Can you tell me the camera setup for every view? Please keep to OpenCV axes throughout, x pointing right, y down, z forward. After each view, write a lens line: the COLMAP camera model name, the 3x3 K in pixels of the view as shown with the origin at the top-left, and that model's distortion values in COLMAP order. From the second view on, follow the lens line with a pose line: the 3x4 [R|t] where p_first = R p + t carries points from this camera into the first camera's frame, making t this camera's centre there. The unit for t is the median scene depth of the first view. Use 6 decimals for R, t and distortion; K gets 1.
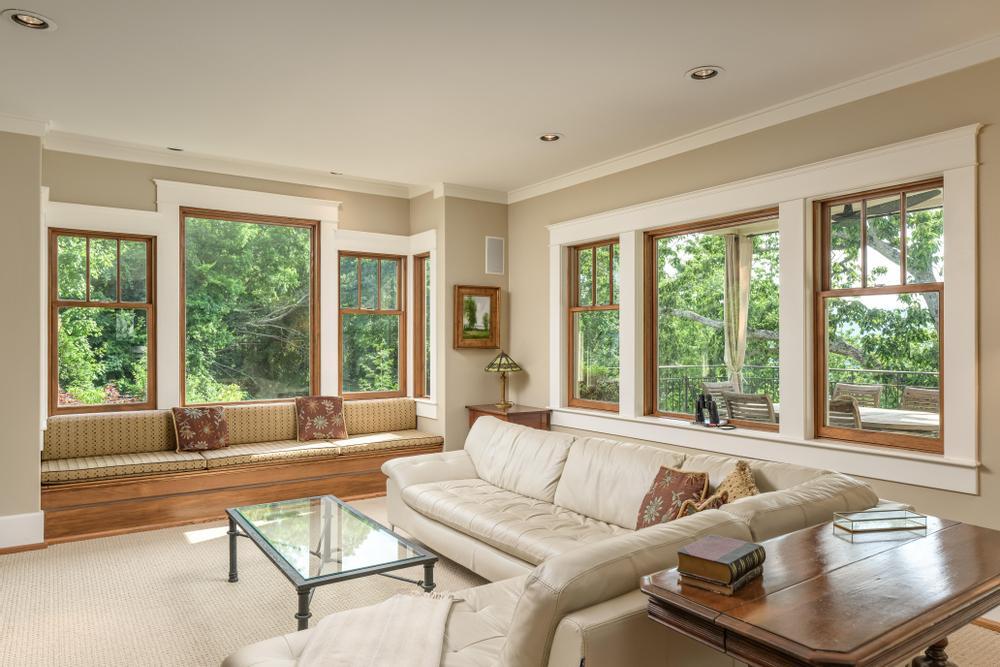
lens RADIAL K [[643.8, 0, 500.0], [0, 643.8, 333.5], [0, 0, 1]] dist [0.000041, 0.000321]
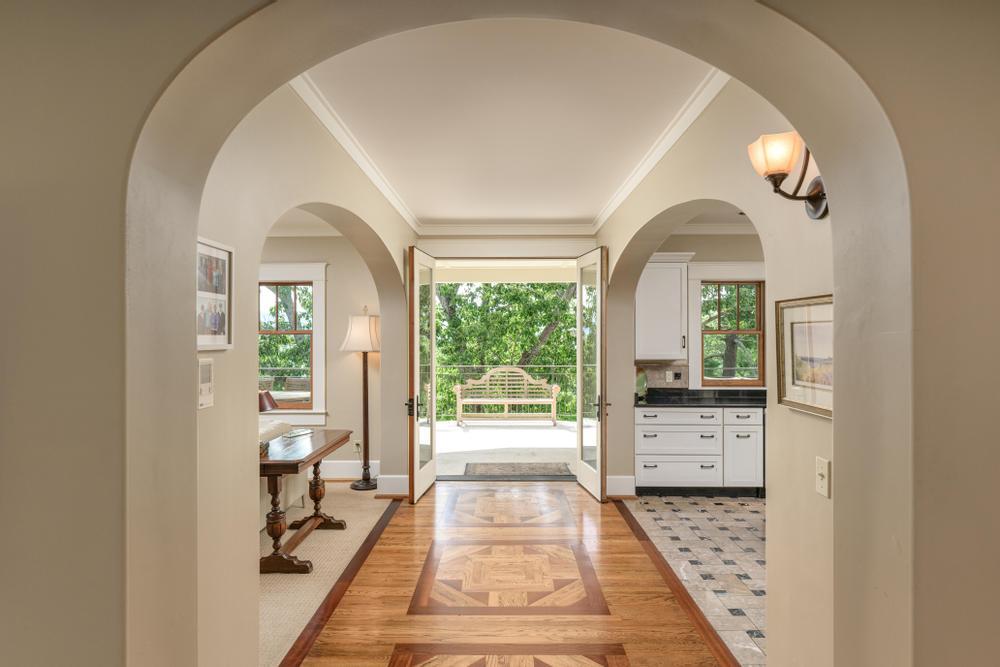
lens RADIAL K [[547.8, 0, 500.0], [0, 547.8, 333.5], [0, 0, 1]] dist [-0.000052, -0.000002]
pose [[0.568040, -0.002657, 0.822997, -0.332953], [-0.001071, 0.999992, 0.003968, -0.055438], [-0.823000, -0.003136, 0.568032, -0.403081]]
